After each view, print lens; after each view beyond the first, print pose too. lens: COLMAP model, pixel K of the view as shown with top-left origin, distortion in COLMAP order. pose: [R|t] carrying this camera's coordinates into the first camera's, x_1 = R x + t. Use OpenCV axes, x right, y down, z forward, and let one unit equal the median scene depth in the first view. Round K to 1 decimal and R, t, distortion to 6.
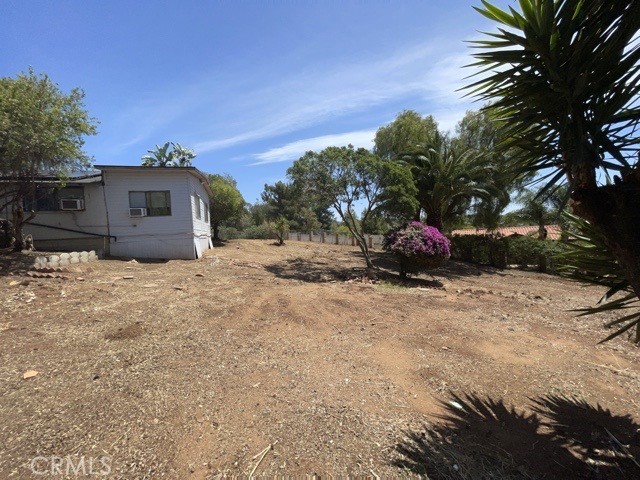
lens RADIAL K [[255.0, 0, 317.2], [0, 255.0, 239.0], [0, 0, 1]] dist [-0.001585, 0.000054]
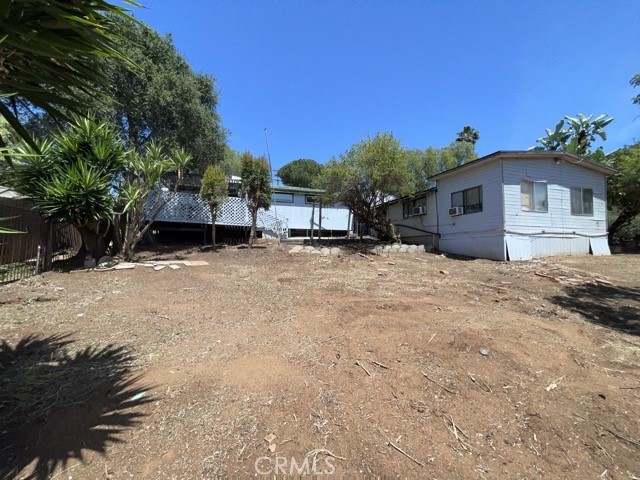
lens RADIAL K [[255.0, 0, 317.4], [0, 255.0, 242.0], [0, 0, 1]] dist [-0.001585, 0.000054]
pose [[0.035957, 0.017942, -0.999192, 0.353710], [-0.021385, 0.999624, 0.017180, 0.017773], [0.999125, 0.020749, 0.036327, 0.386476]]
